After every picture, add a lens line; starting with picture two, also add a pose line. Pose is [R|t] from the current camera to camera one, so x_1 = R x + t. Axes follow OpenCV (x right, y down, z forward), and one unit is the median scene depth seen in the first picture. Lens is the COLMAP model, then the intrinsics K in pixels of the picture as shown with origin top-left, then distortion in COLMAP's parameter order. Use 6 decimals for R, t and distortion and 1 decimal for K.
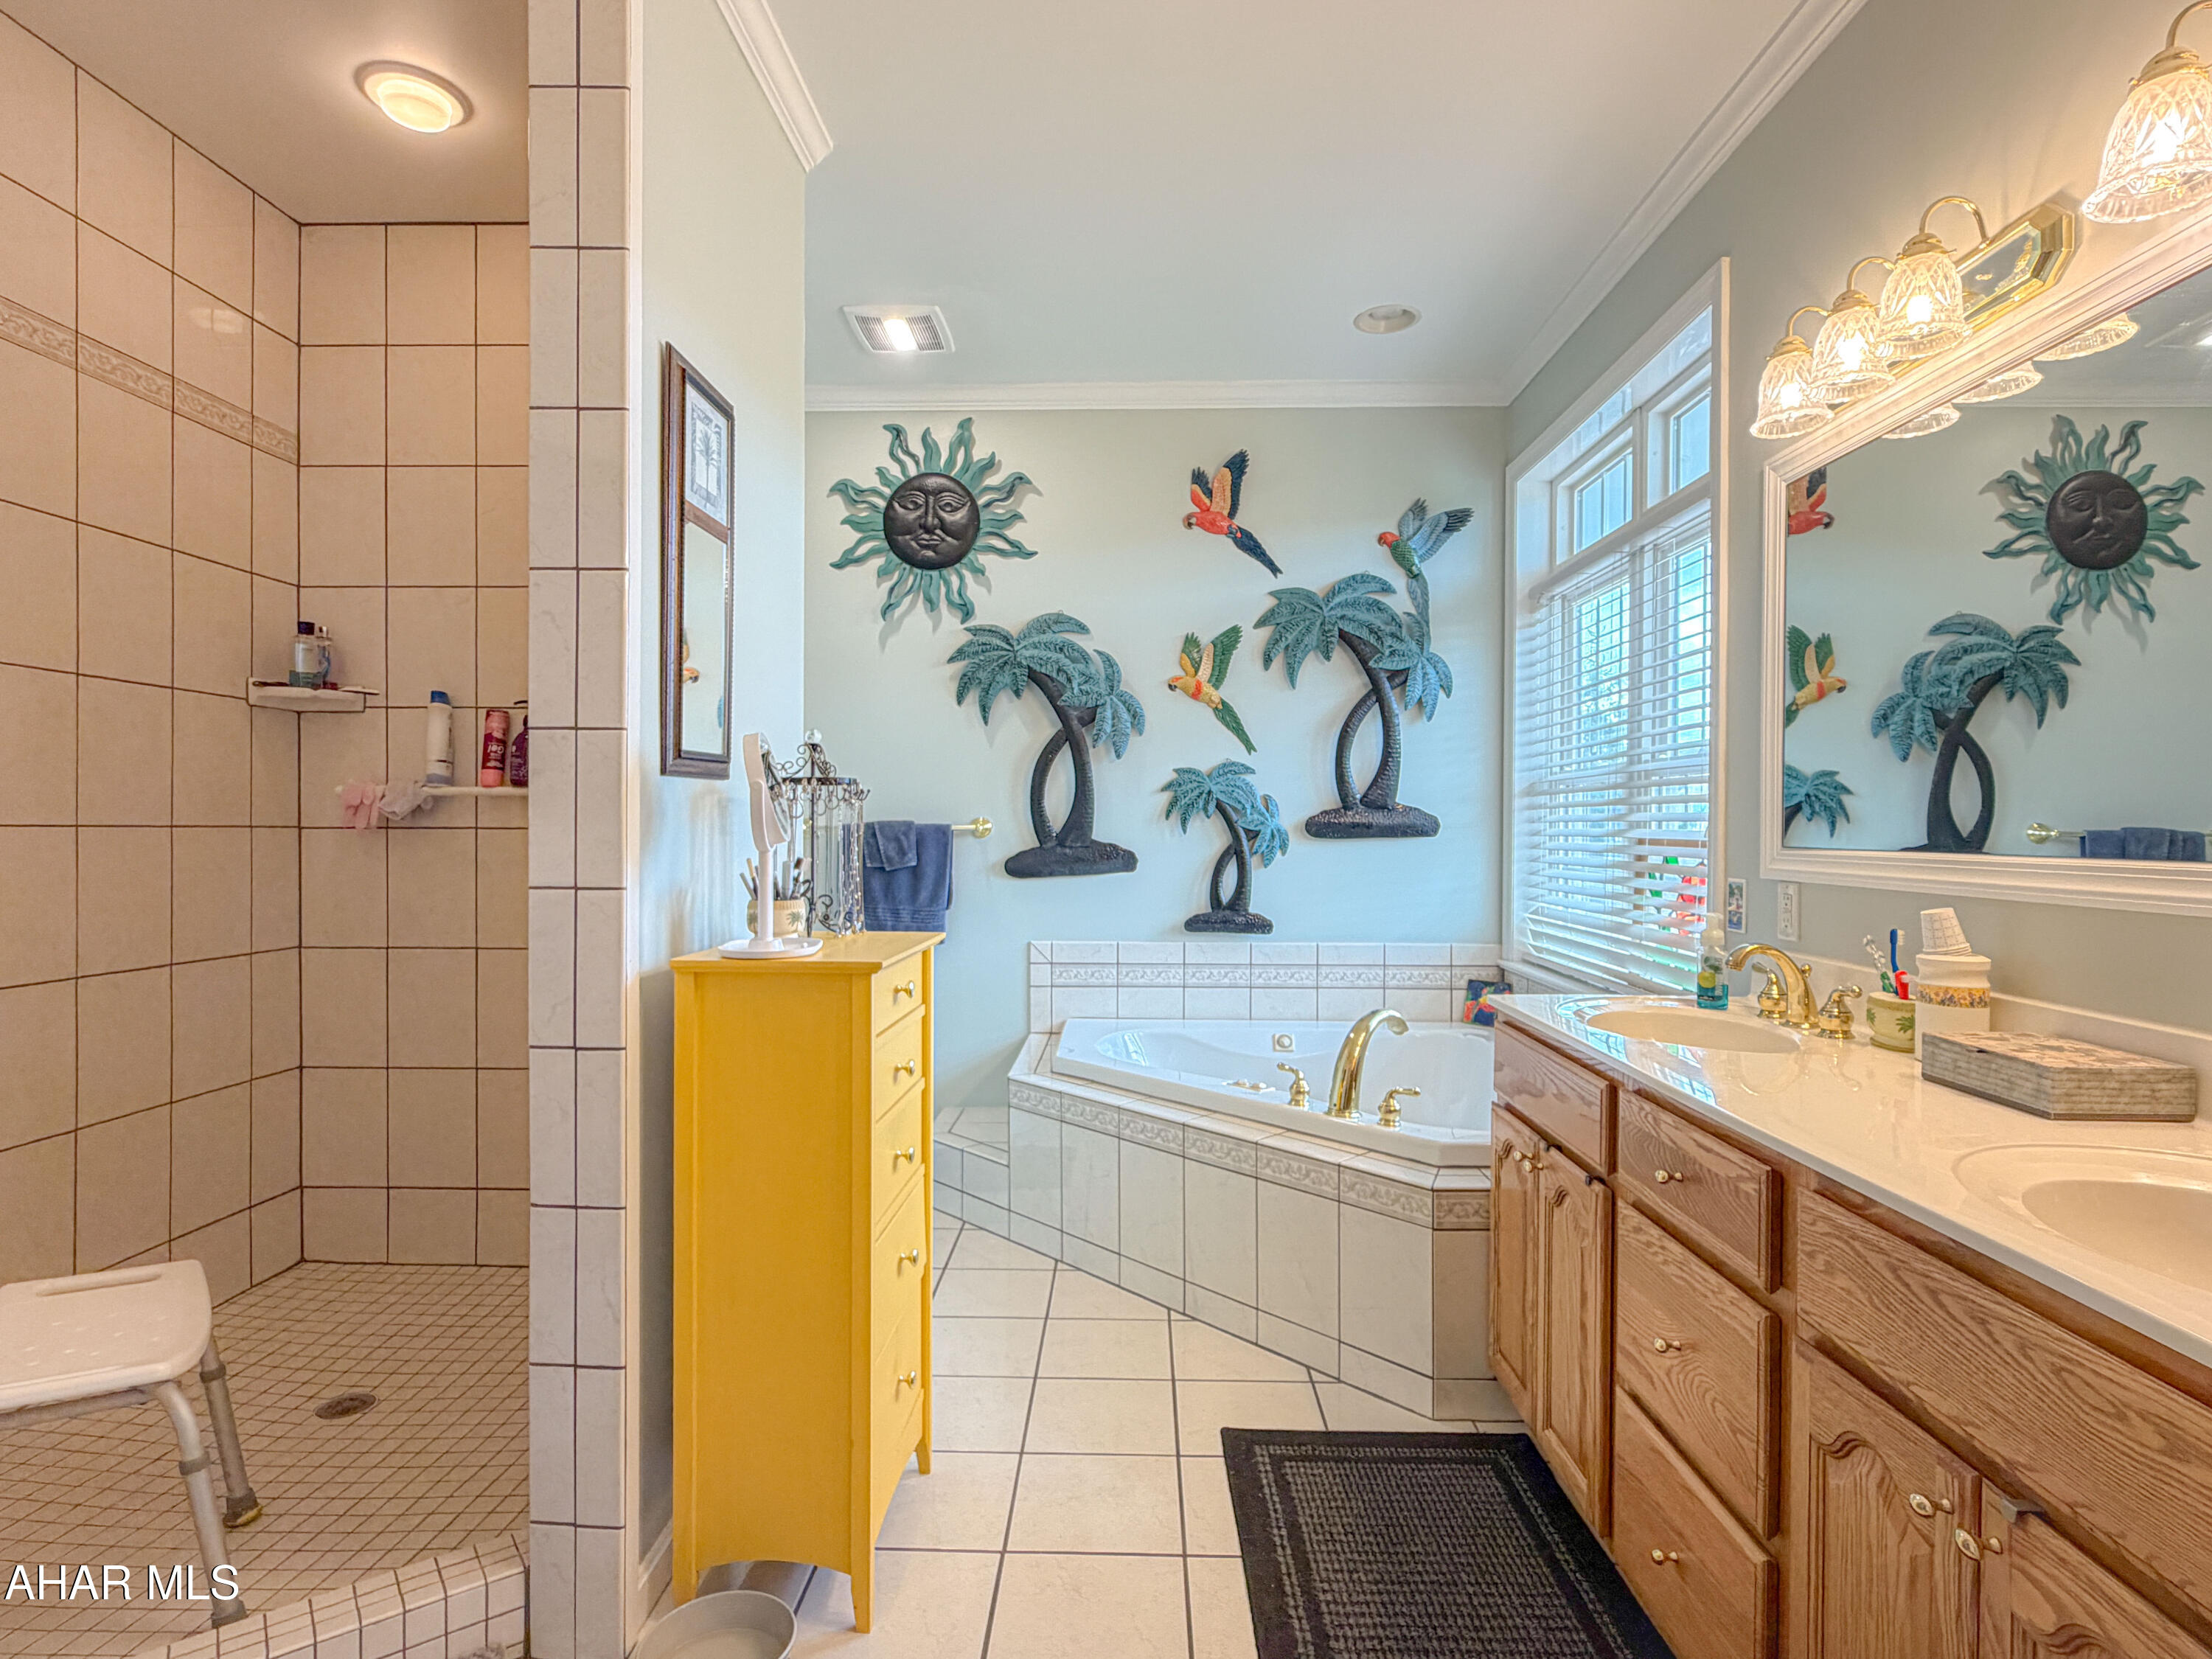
lens RADIAL K [[1136.7, 0, 1115.8], [0, 1136.7, 831.2], [0, 0, 1]] dist [0.002051, -0.000207]
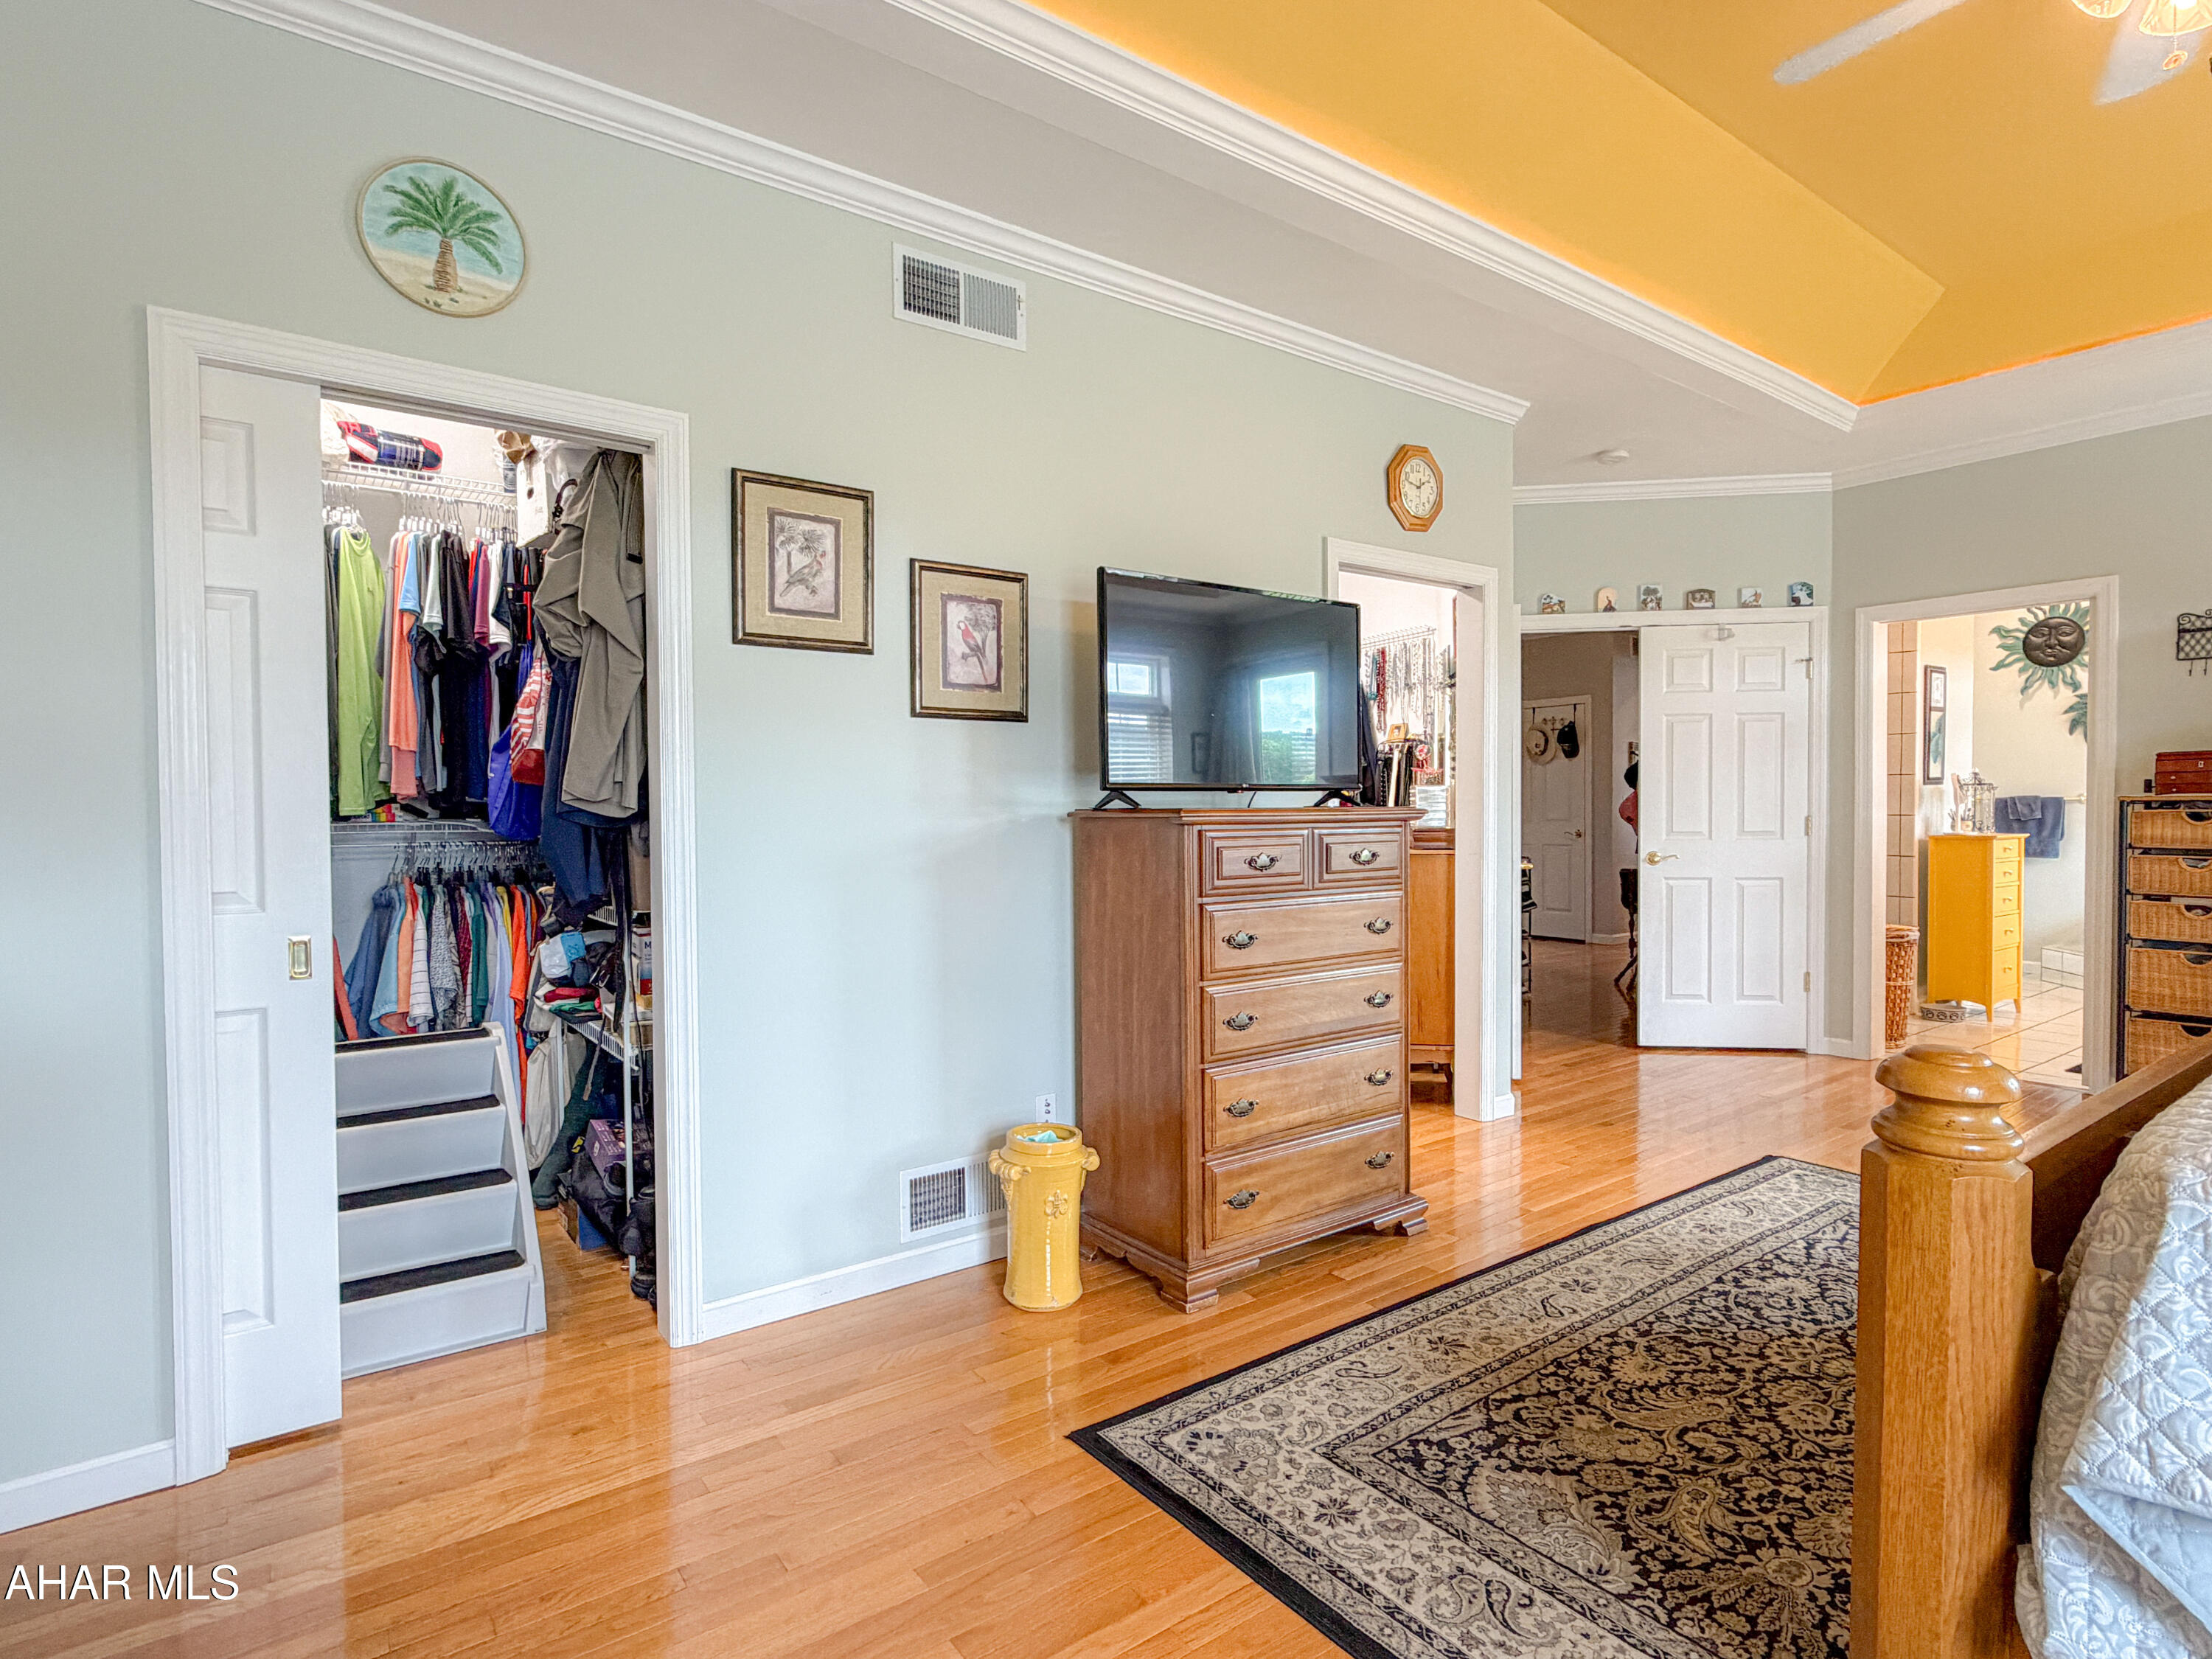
lens RADIAL K [[1136.7, 0, 1107.2], [0, 1136.7, 836.7], [0, 0, 1]] dist [0.002051, -0.000207]
pose [[0.605448, 0.012674, -0.795784, 0.551189], [0.007818, 0.999730, 0.021871, 0.008775], [0.795846, -0.019463, 0.605186, -1.974343]]
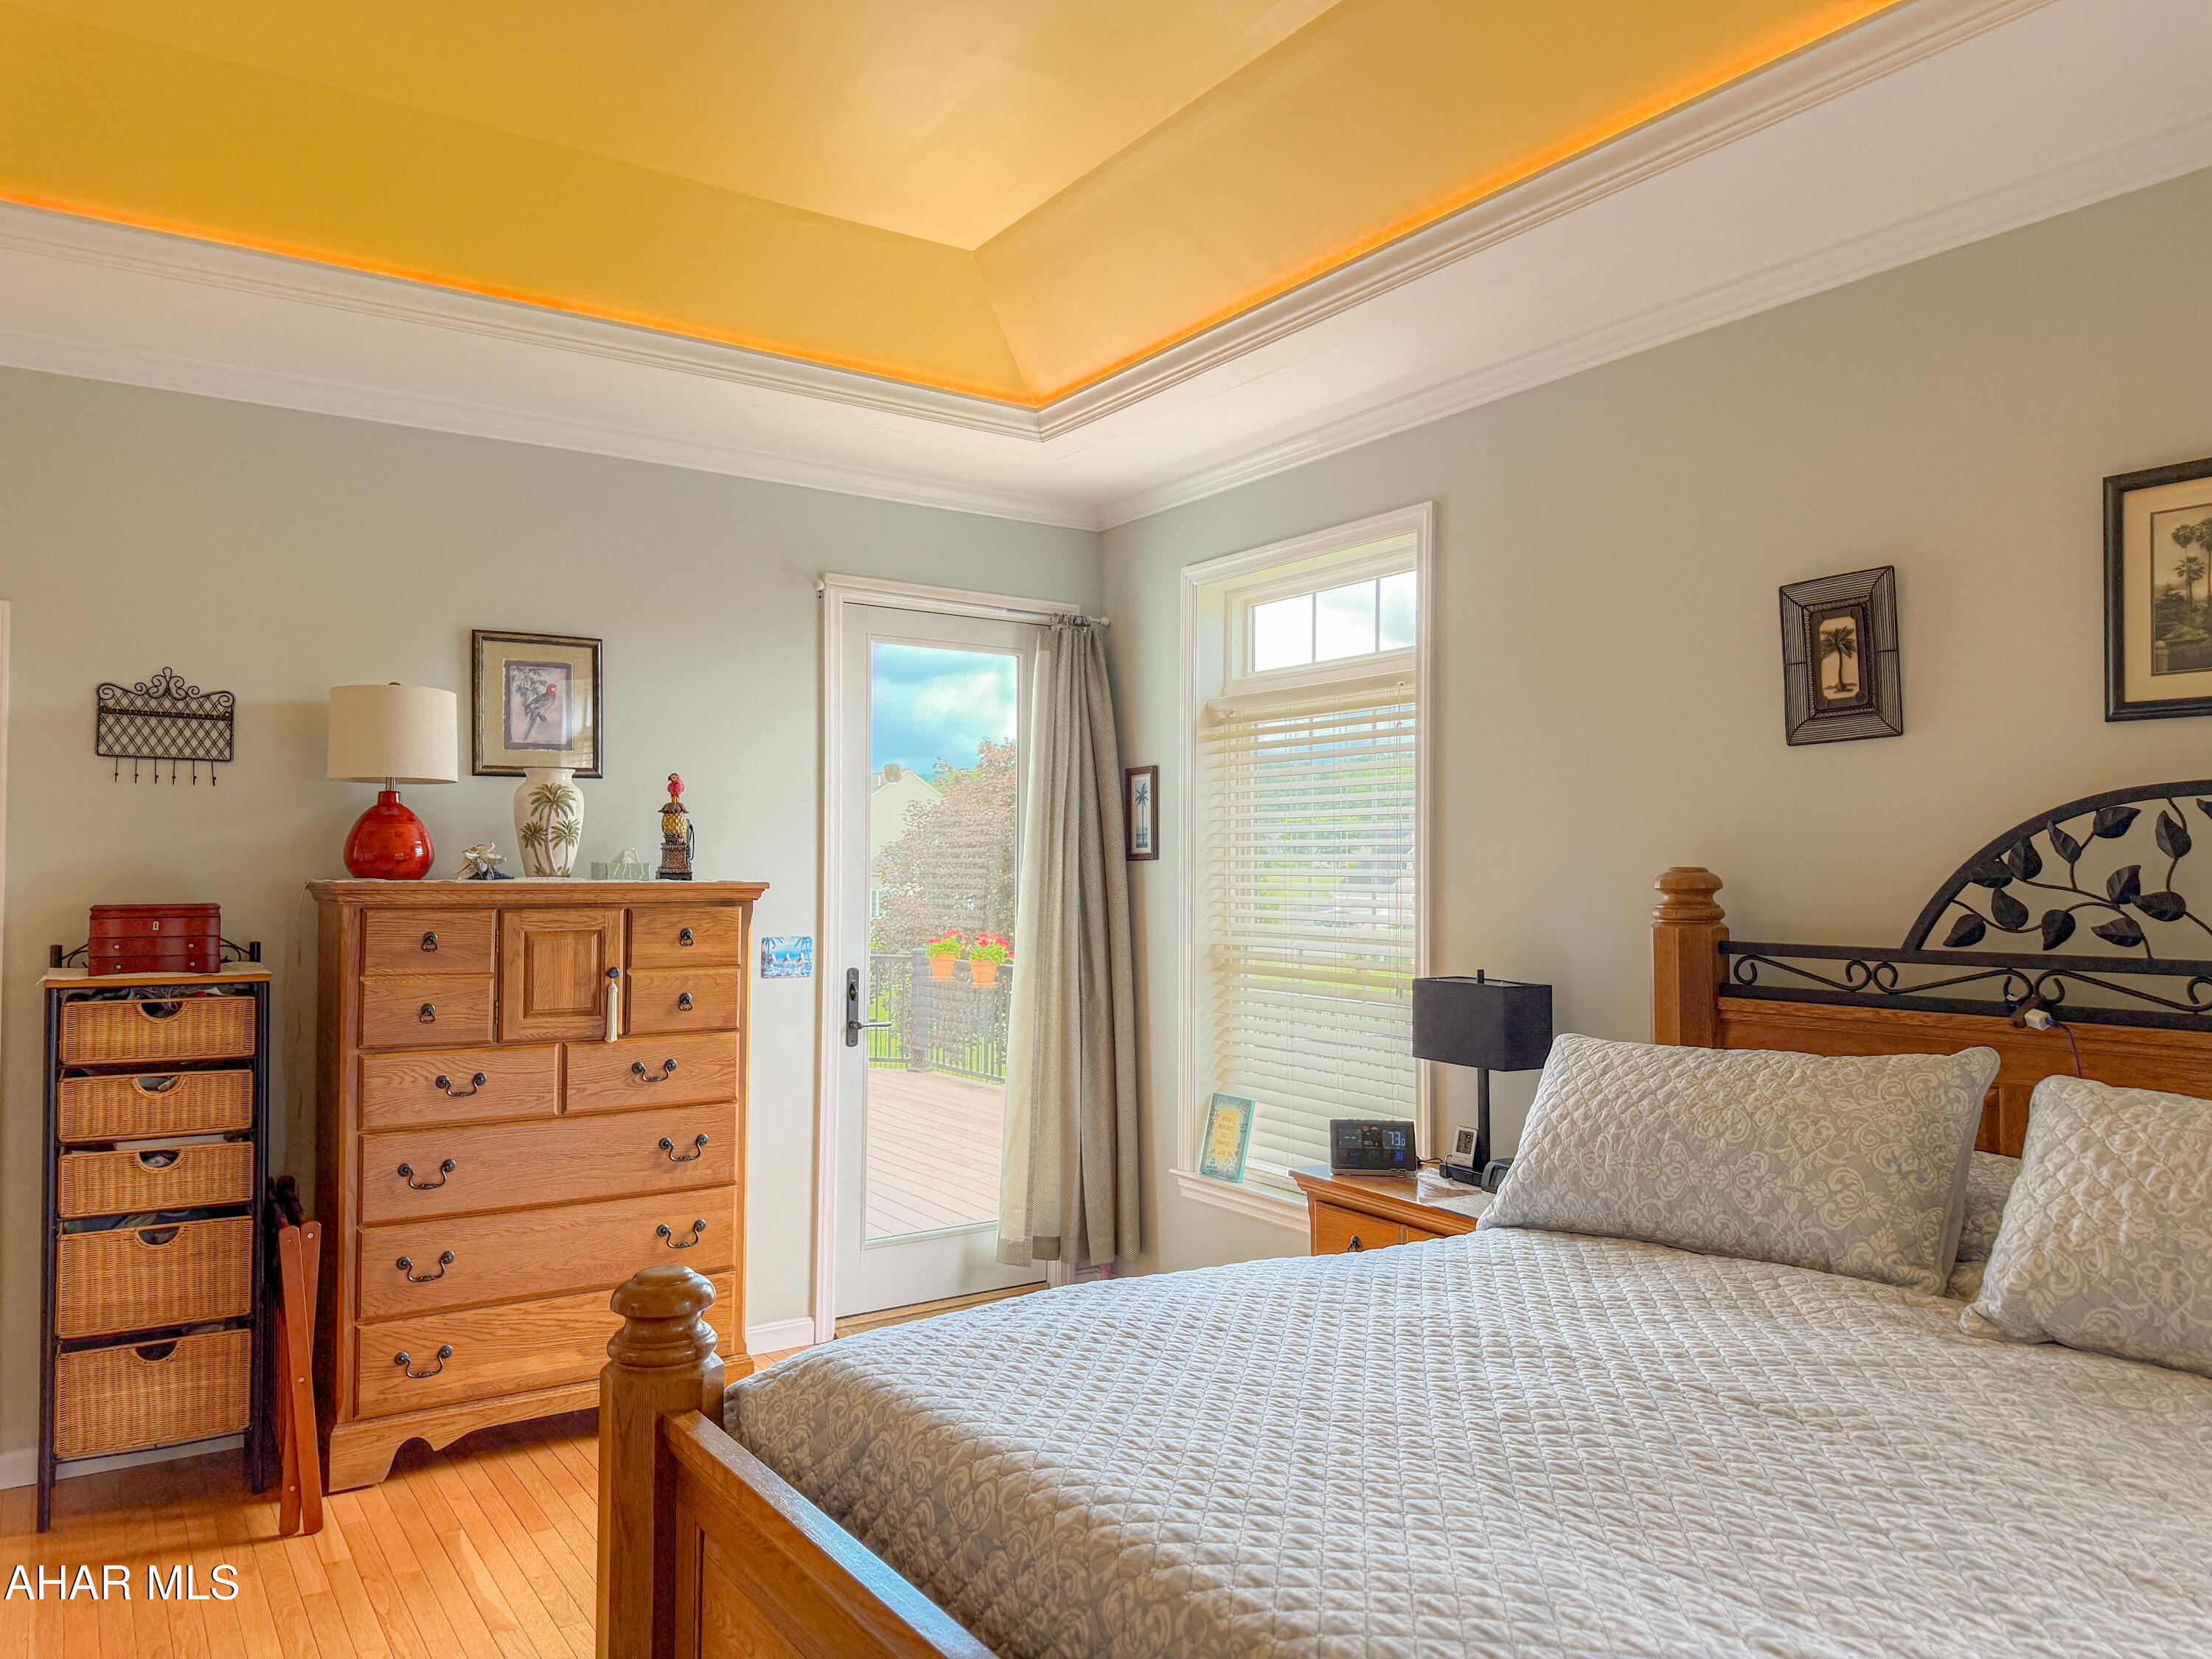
lens RADIAL K [[1560.4, 0, 1125.2], [0, 1560.4, 834.3], [0, 0, 1]] dist [0.056833, -0.070928]
pose [[0.821897, 0.011867, 0.569513, 0.166408], [0.002261, 0.999707, -0.024094, -0.080395], [-0.569632, 0.021090, 0.821629, -1.503662]]
